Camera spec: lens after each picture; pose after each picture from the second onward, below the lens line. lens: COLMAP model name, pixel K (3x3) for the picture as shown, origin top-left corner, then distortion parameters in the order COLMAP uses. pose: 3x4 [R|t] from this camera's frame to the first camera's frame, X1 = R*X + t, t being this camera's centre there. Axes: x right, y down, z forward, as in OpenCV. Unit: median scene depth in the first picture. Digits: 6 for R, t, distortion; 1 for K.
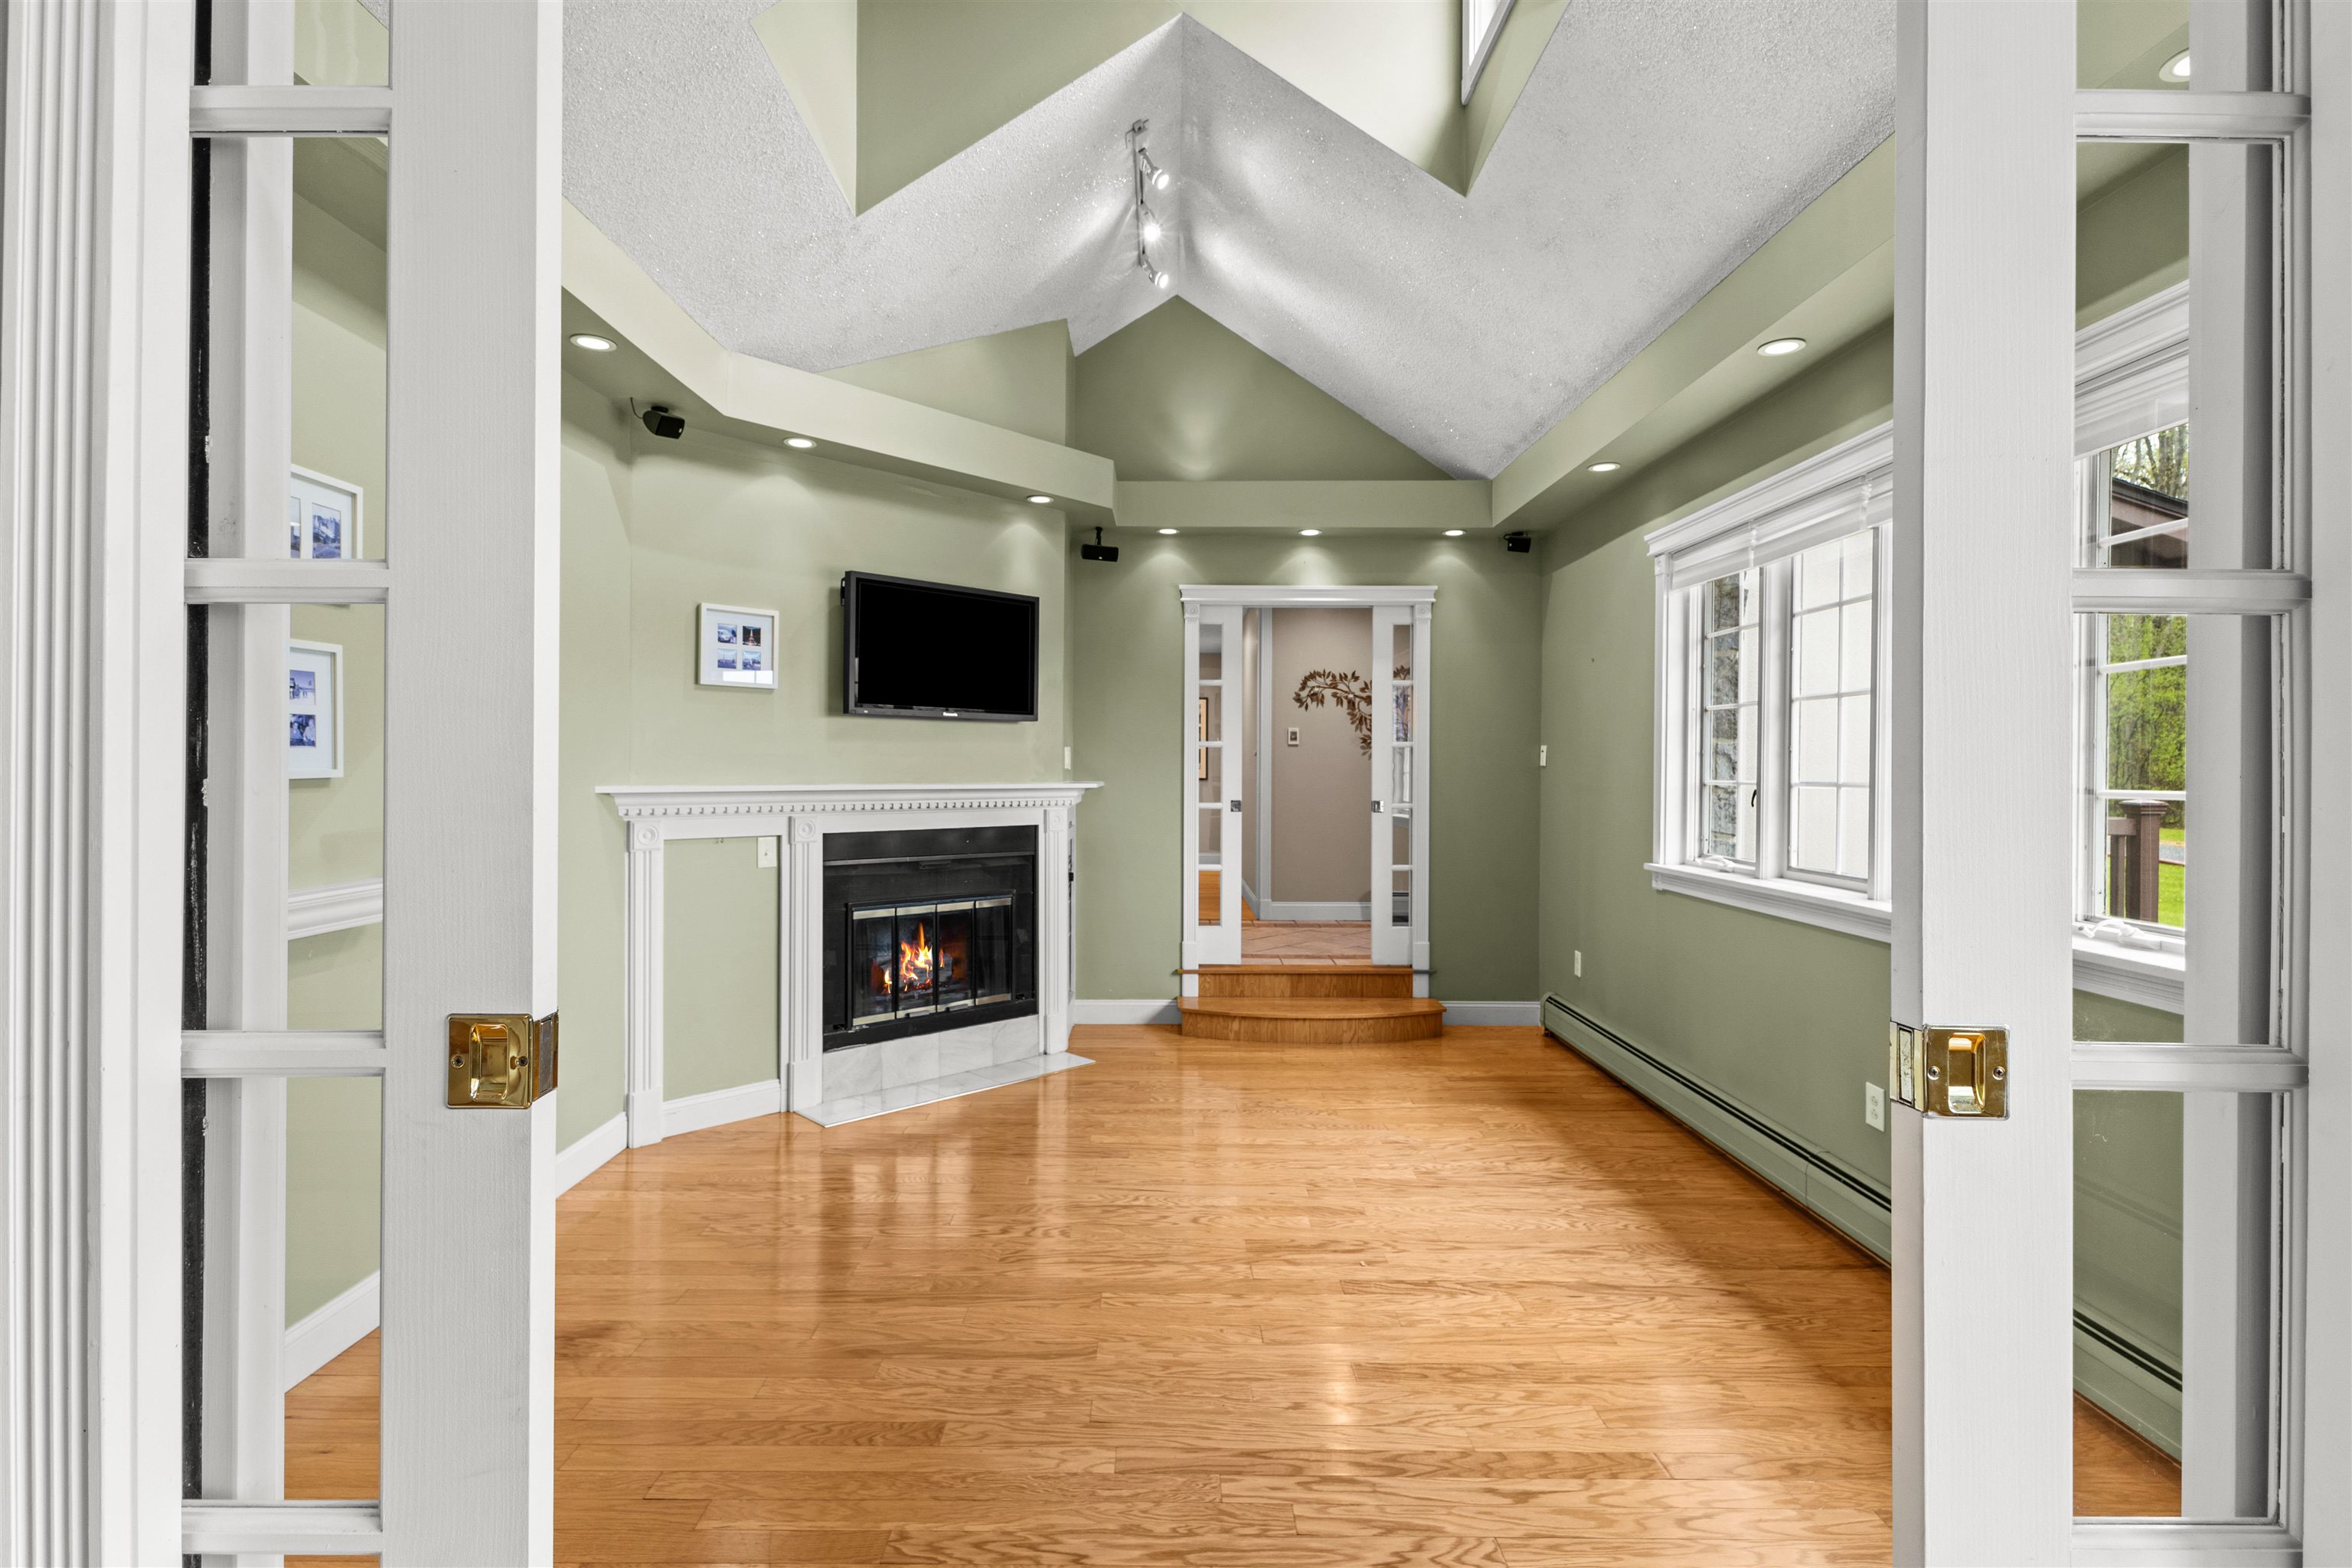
lens RADIAL K [[1101.6, 0, 1158.2], [0, 1101.6, 768.1], [0, 0, 1]] dist [0.000575, -0.000408]
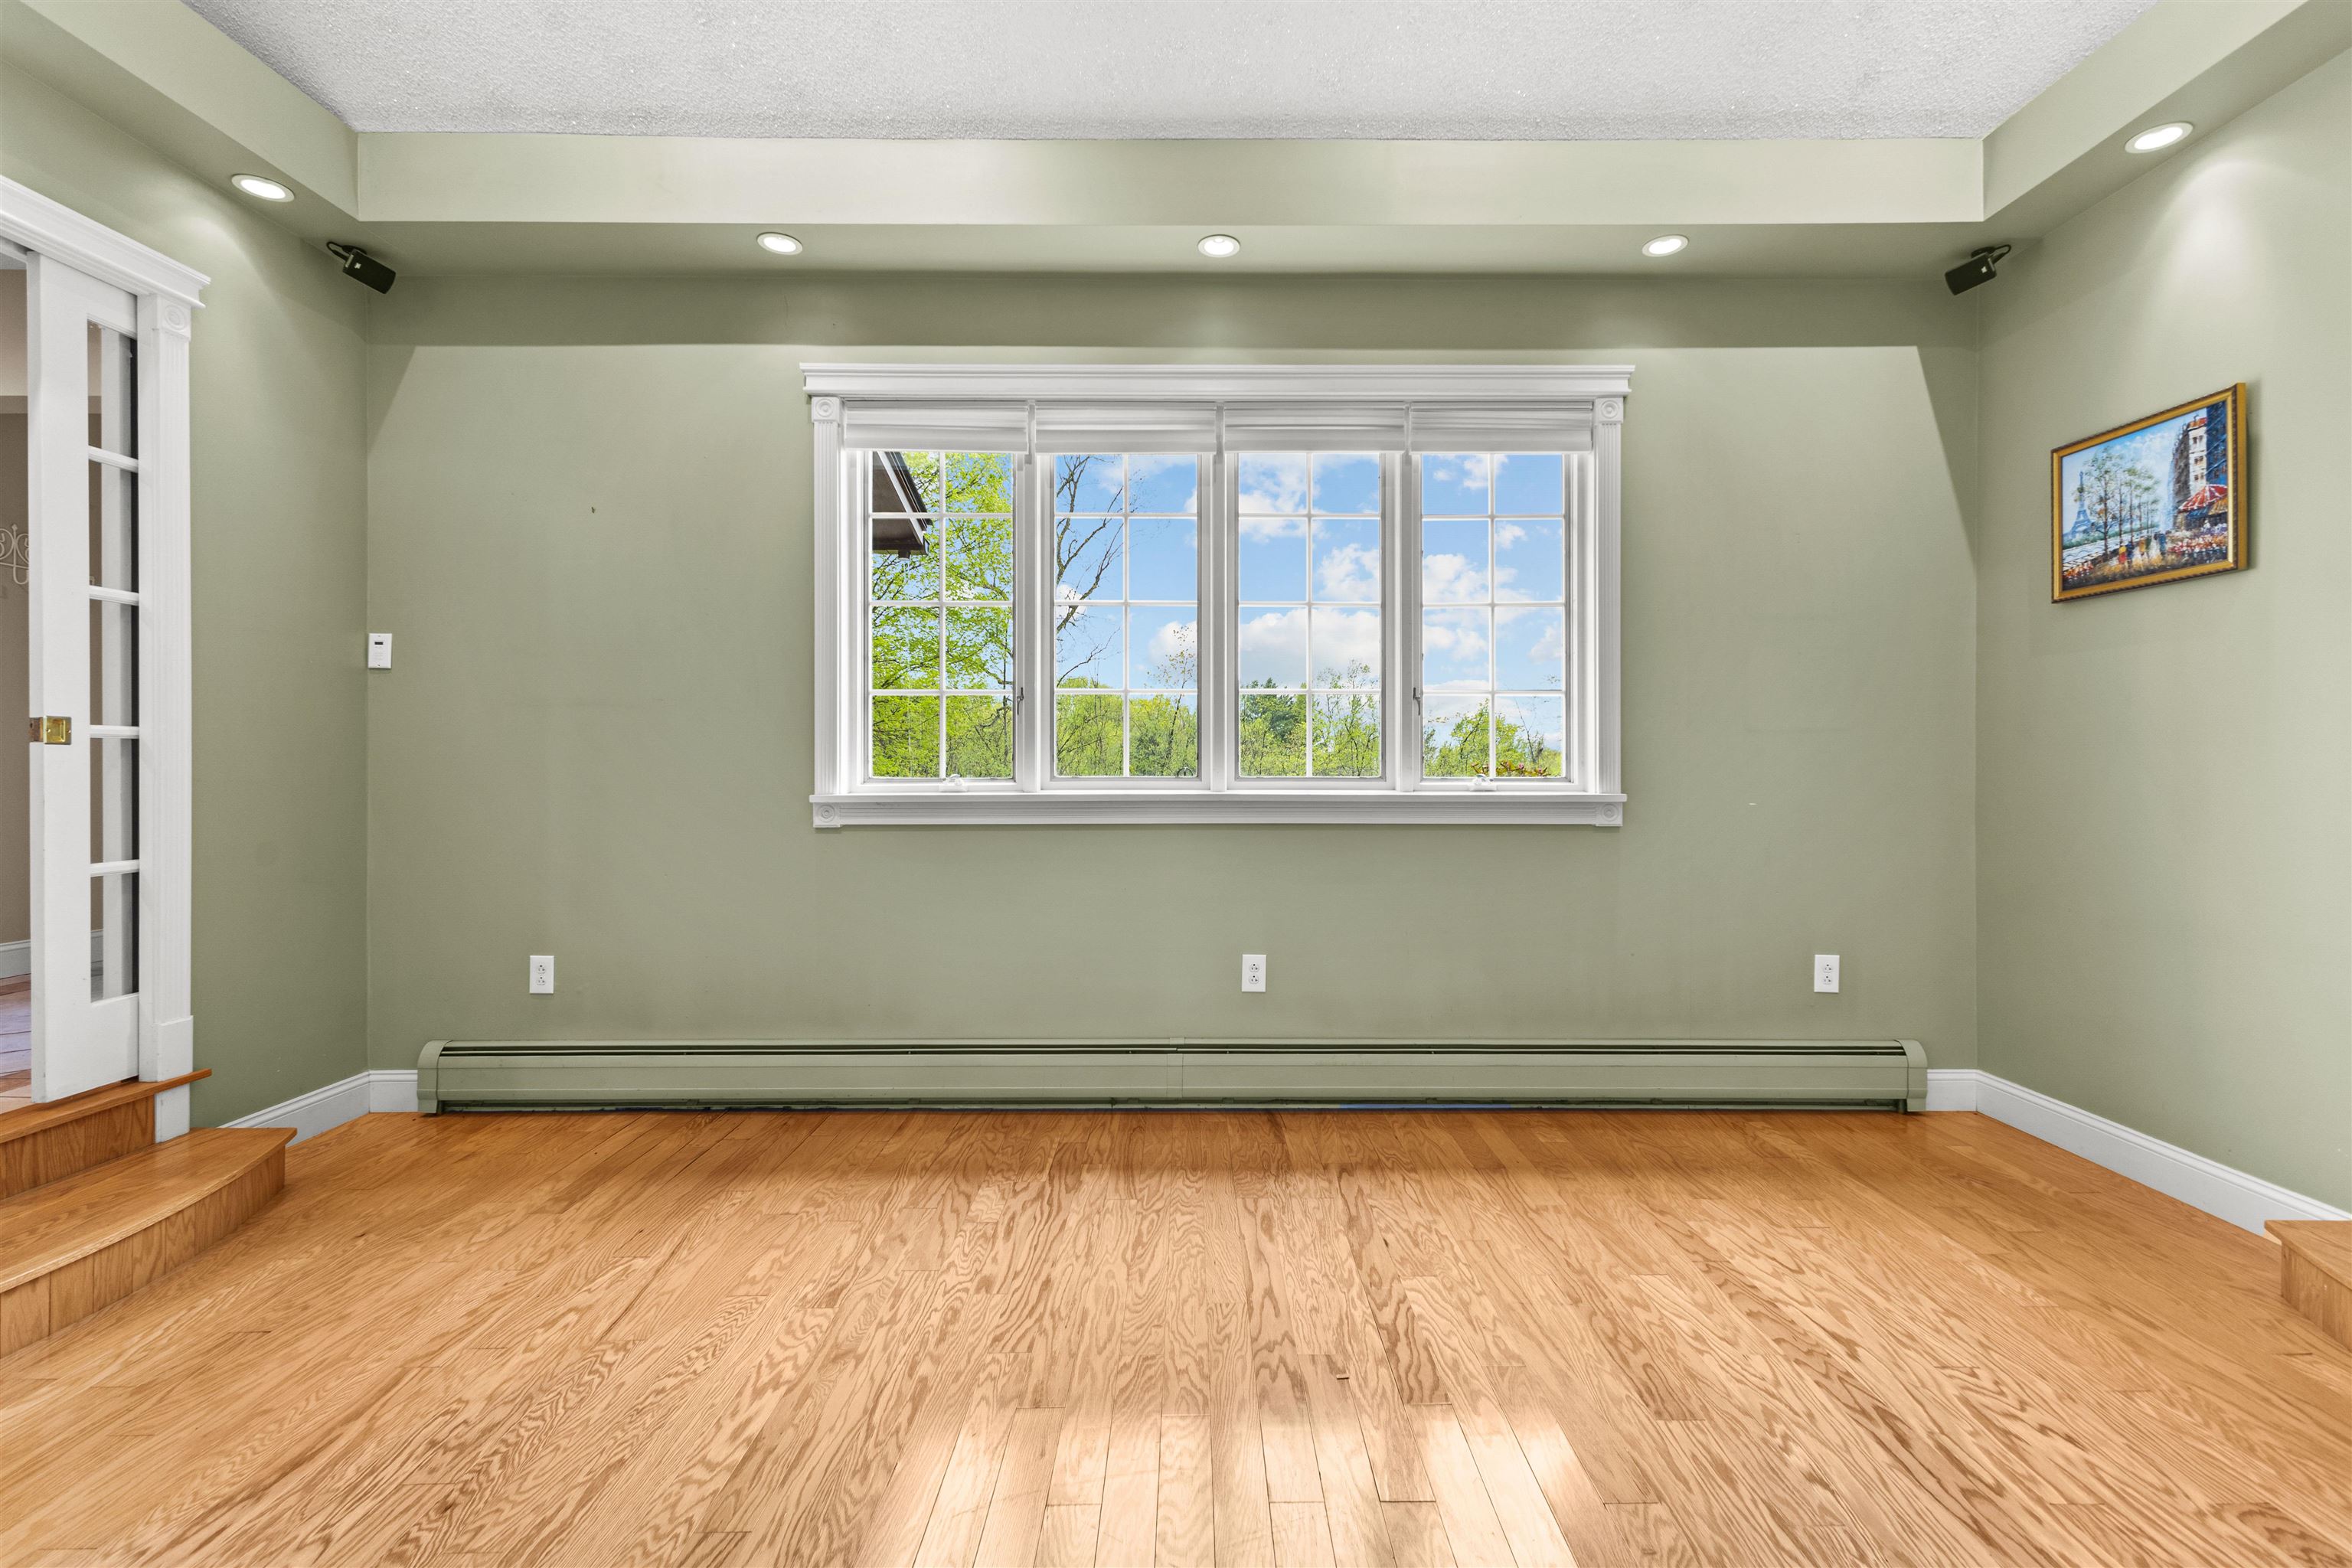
lens RADIAL K [[1047.5, 0, 1198.3], [0, 1047.5, 766.5], [0, 0, 1]] dist [0.014848, -0.000422]
pose [[-0.008879, -0.009327, 0.999917, -0.304883], [0.001973, 0.999954, 0.009345, 0.063797], [-0.999959, 0.002056, -0.008861, 0.783654]]
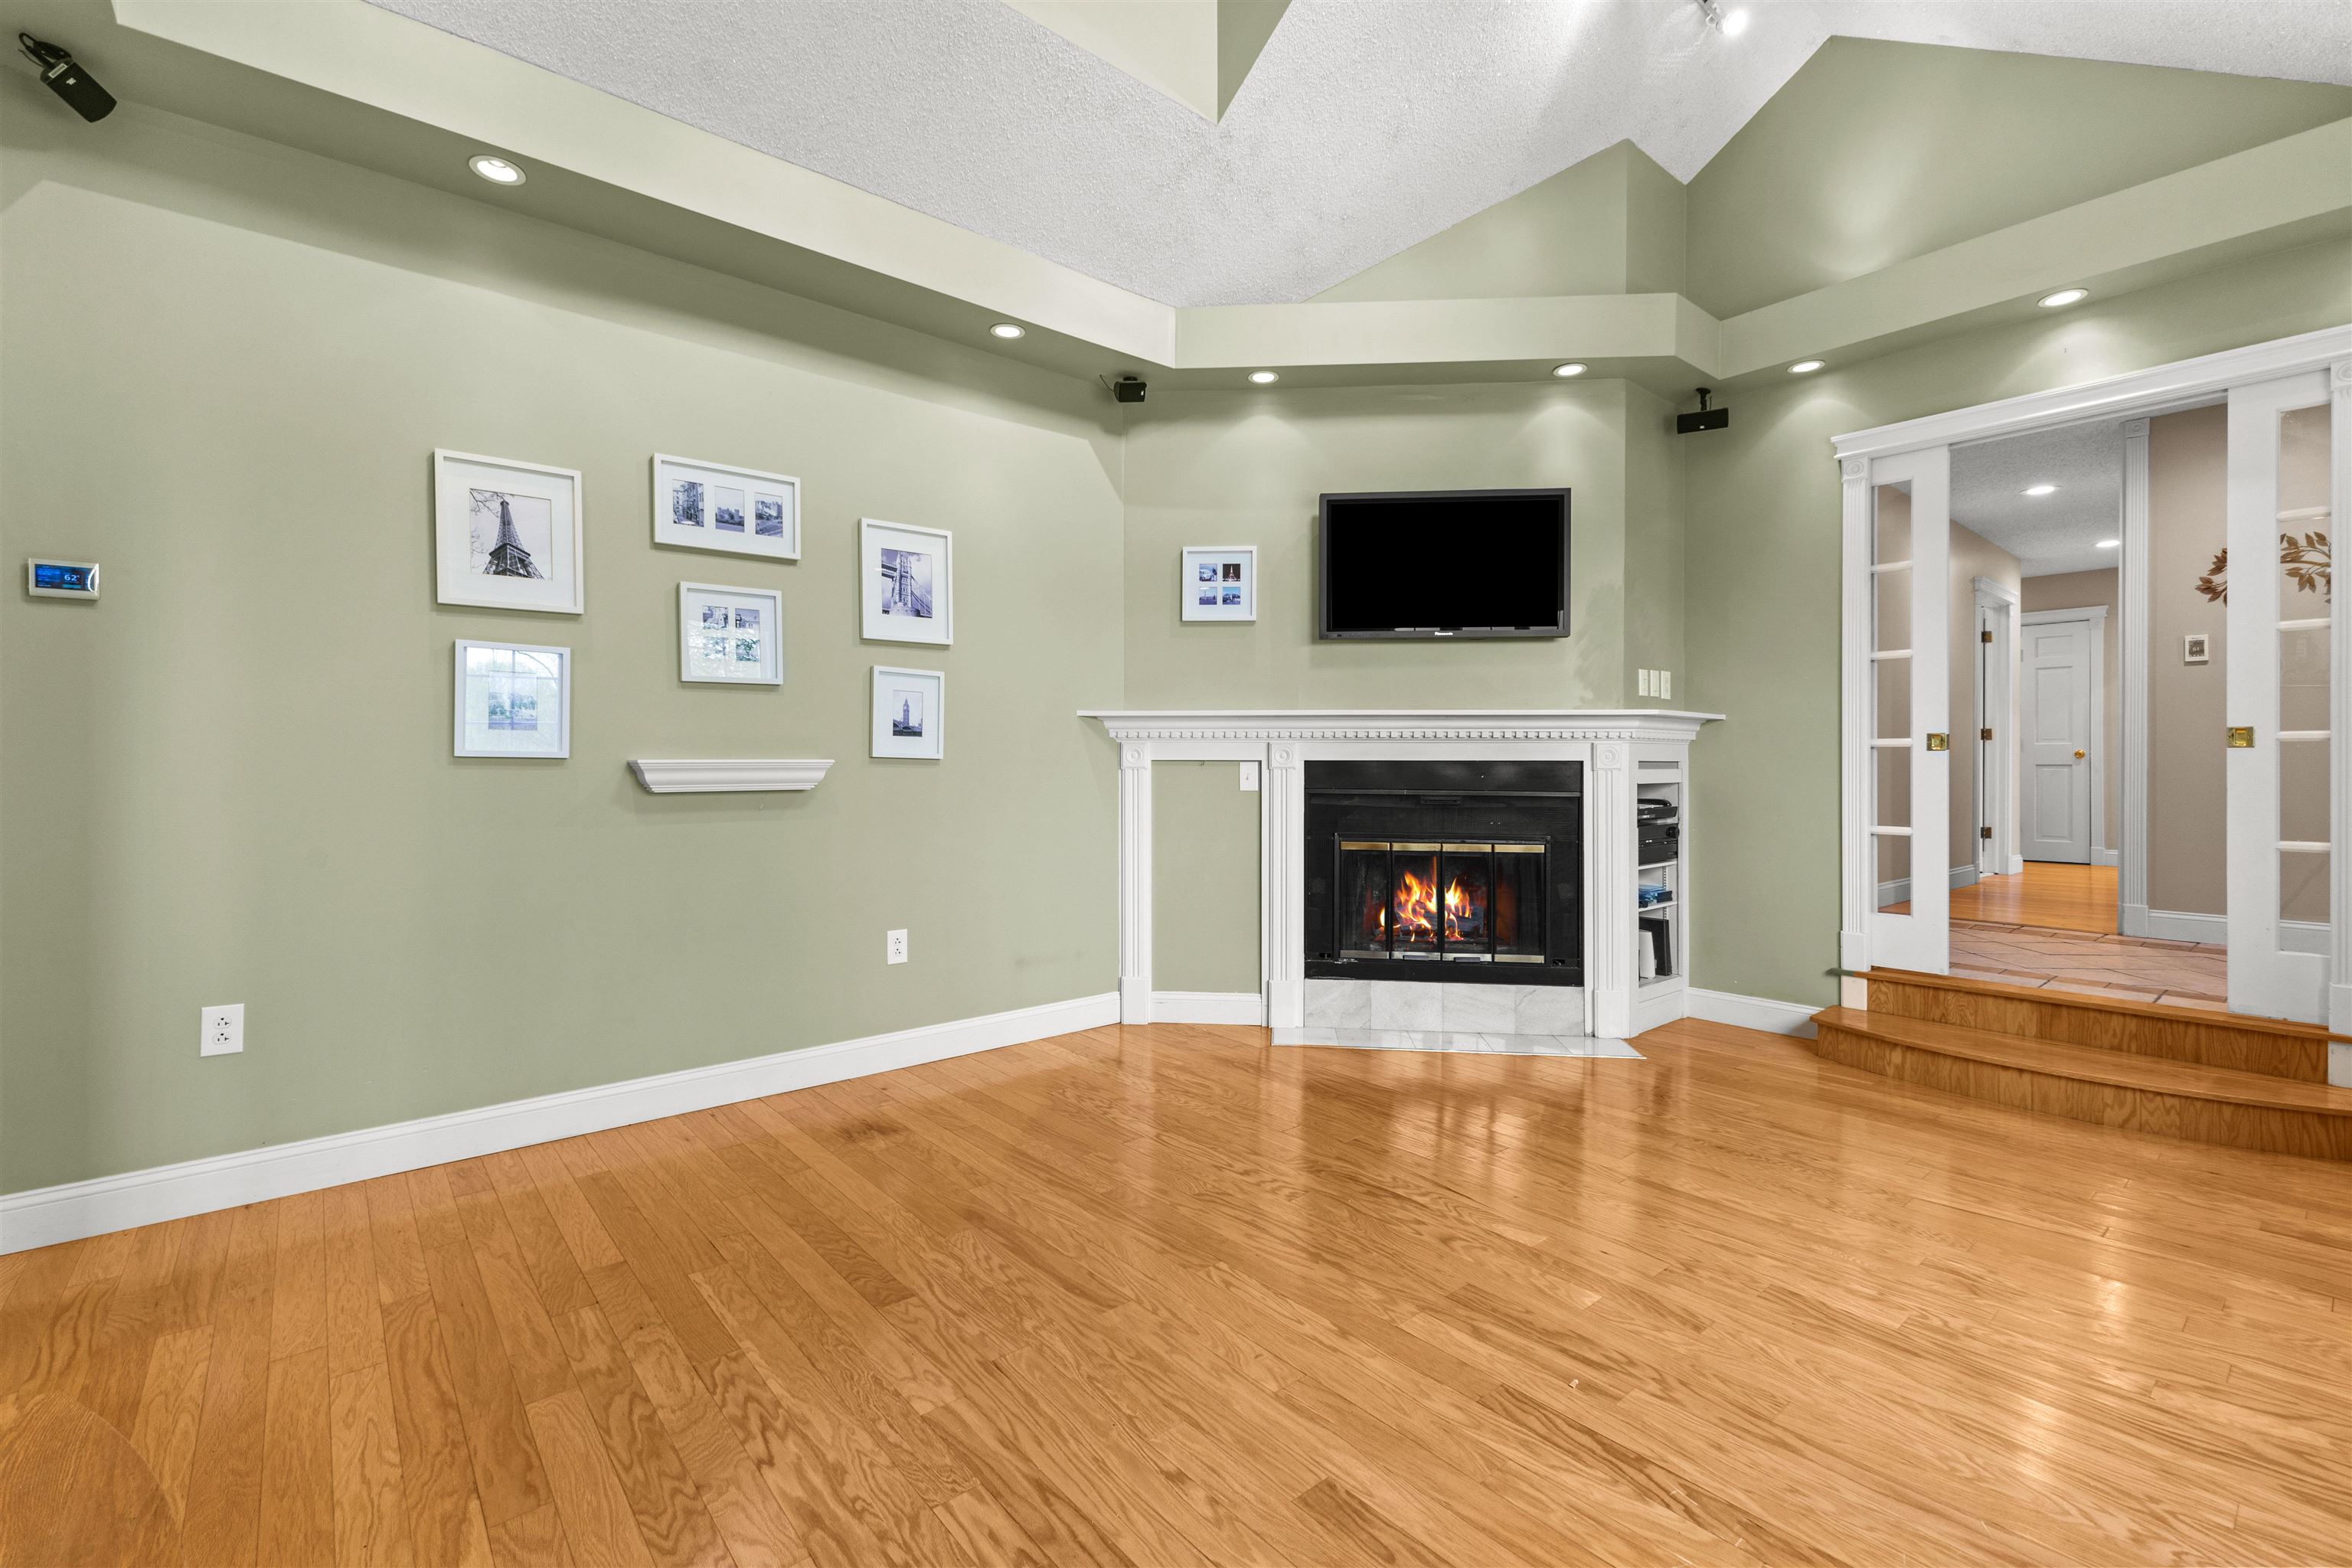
lens RADIAL K [[1018.6, 0, 1175.0], [0, 1018.6, 770.8], [0, 0, 1]] dist [0.015474, -0.003369]
pose [[0.647088, -0.000374, -0.762415, 0.349300], [0.001672, 0.999998, 0.000928, 0.071337], [0.762414, -0.001875, 0.647087, 0.322427]]
